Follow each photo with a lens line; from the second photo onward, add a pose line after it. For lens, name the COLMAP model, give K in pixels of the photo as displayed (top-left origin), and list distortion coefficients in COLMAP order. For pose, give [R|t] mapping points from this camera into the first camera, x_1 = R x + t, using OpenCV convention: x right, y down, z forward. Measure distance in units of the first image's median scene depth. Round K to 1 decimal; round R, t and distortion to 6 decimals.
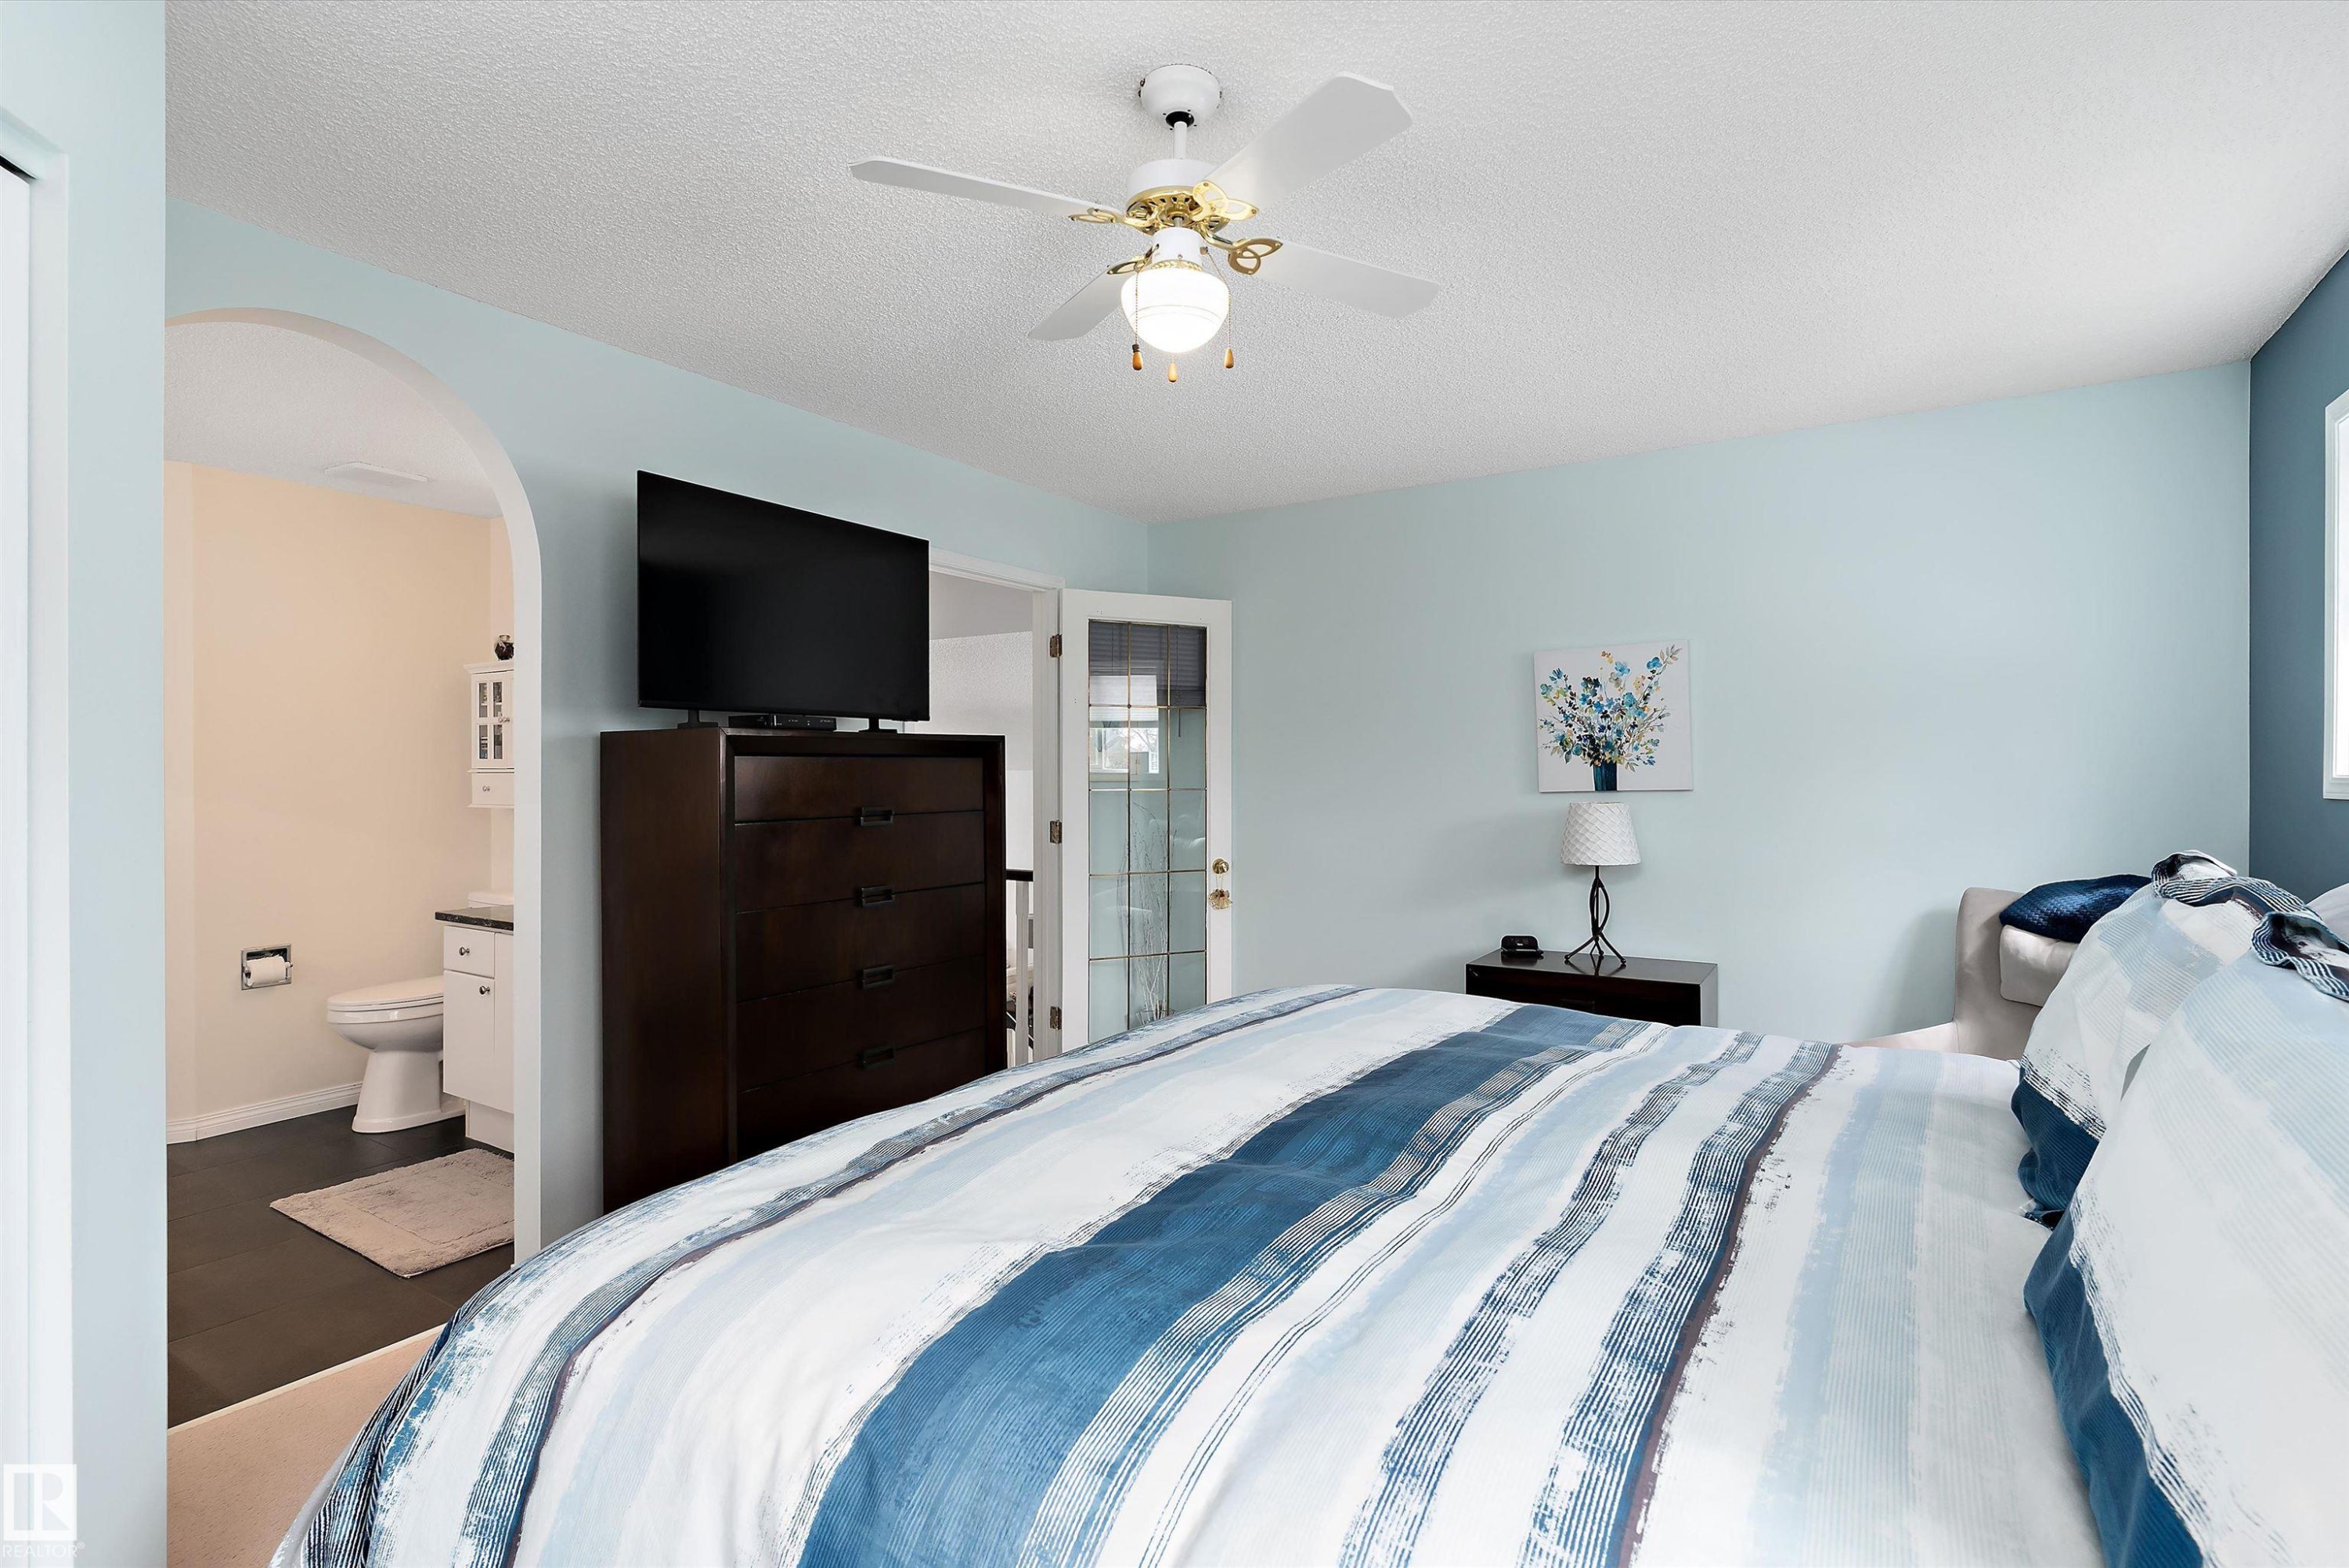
lens RADIAL K [[1143.4, 0, 1187.6], [0, 1143.4, 771.5], [0, 0, 1]] dist [0.000669, 0.000665]
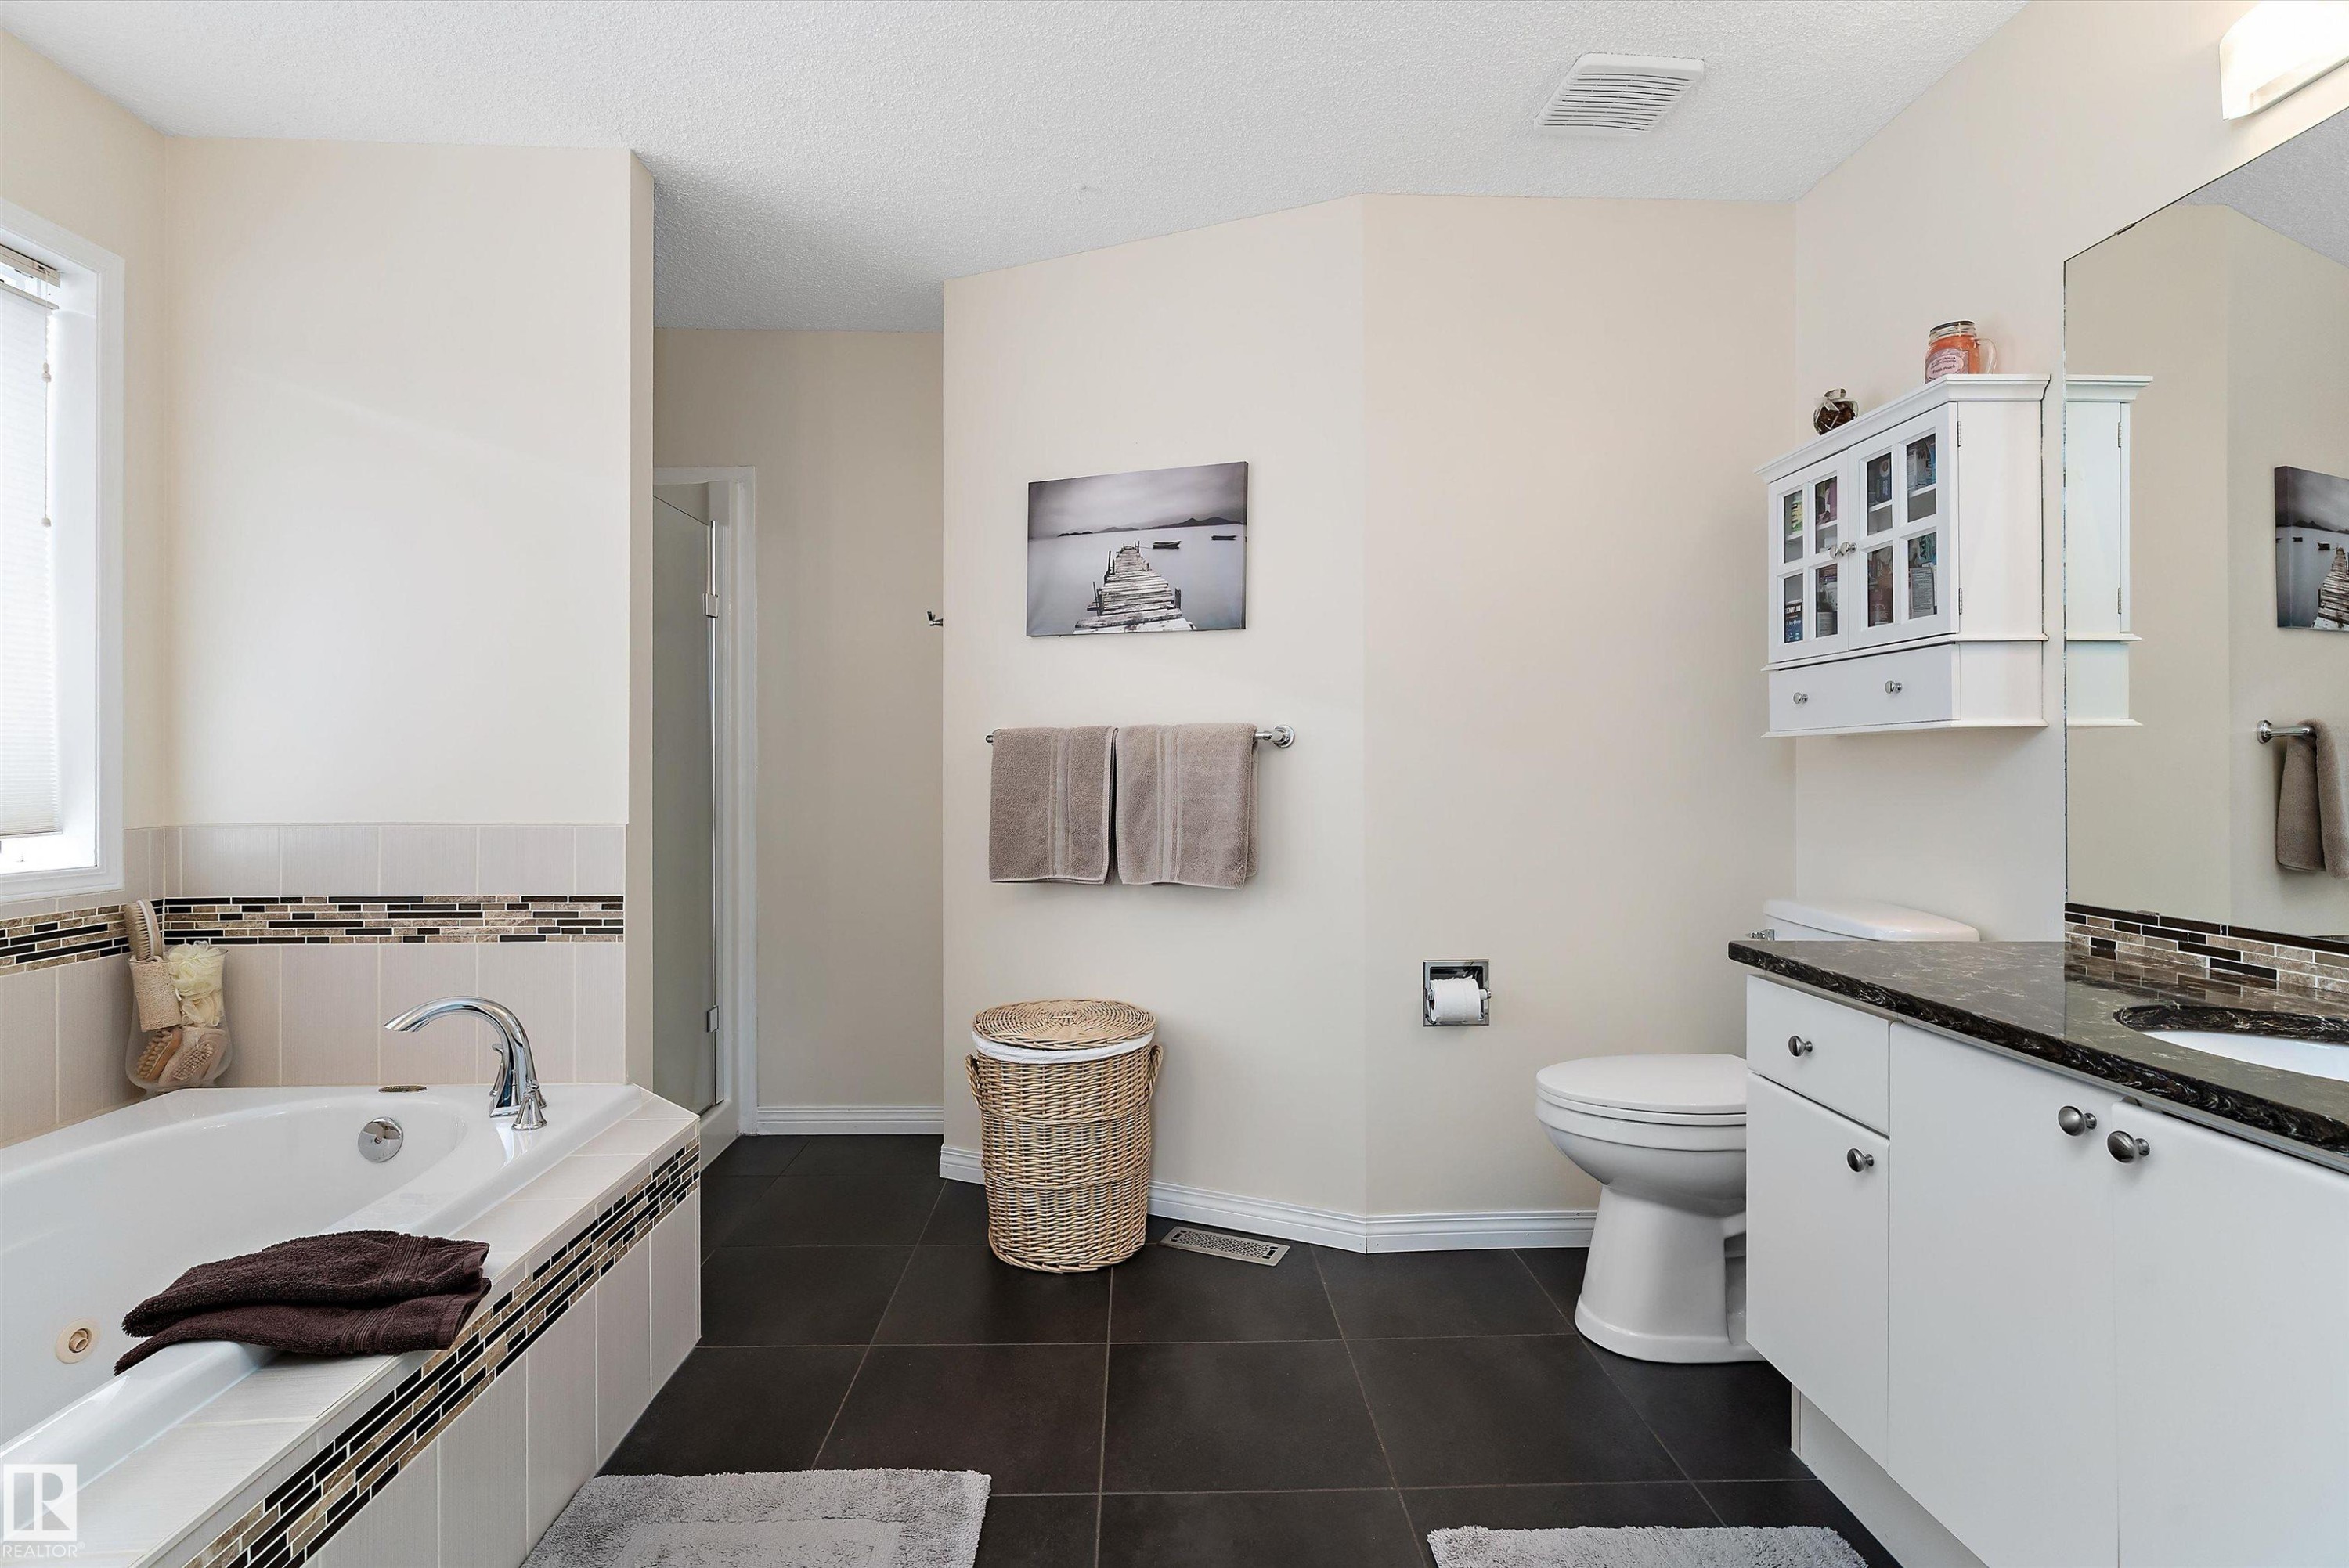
lens RADIAL K [[1143.4, 0, 1167.6], [0, 1143.4, 776.6], [0, 0, 1]] dist [0.000669, 0.000665]
pose [[0.564597, 0.003054, -0.825361, -0.383312], [0.002796, 0.999980, 0.005612, 0.049763], [0.825362, -0.005476, 0.564577, 0.523628]]
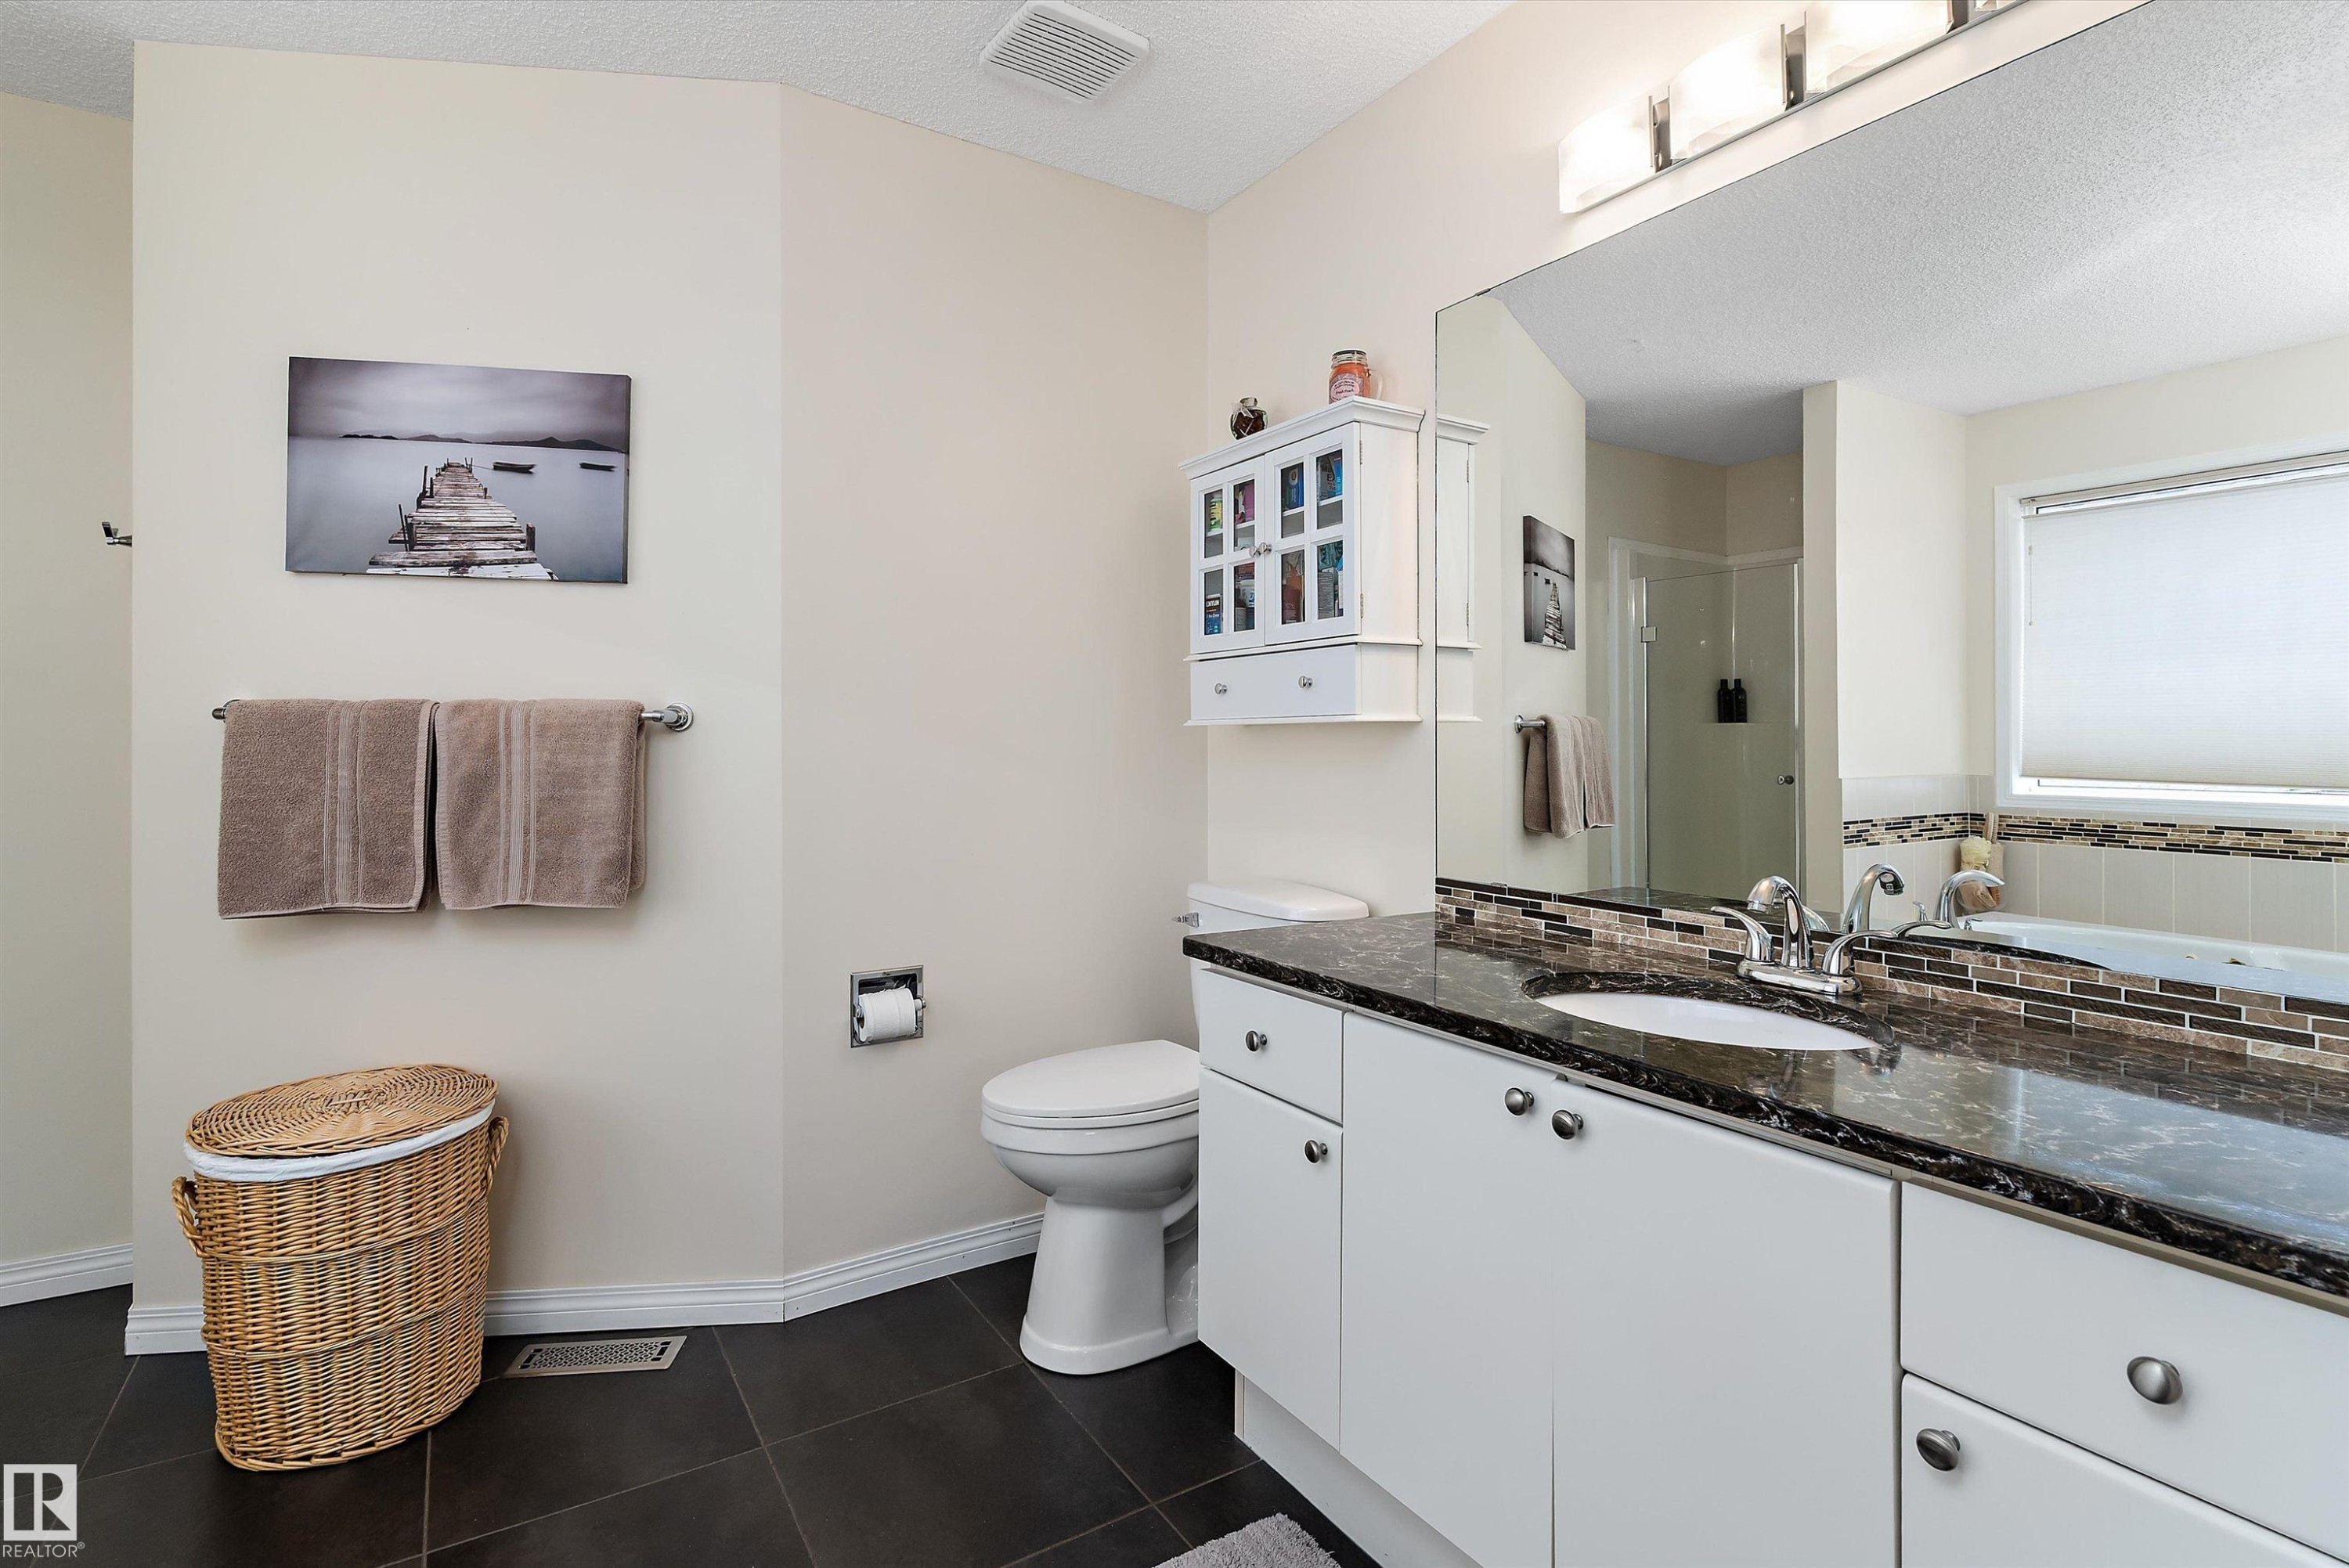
lens RADIAL K [[1143.4, 0, 1177.2], [0, 1143.4, 747.0], [0, 0, 1]] dist [0.000669, 0.000665]
pose [[0.907205, 0.001874, -0.420685, -0.444530], [-0.000080, 0.999991, 0.004283, 0.042582], [0.420689, -0.003852, 0.907197, 0.557022]]
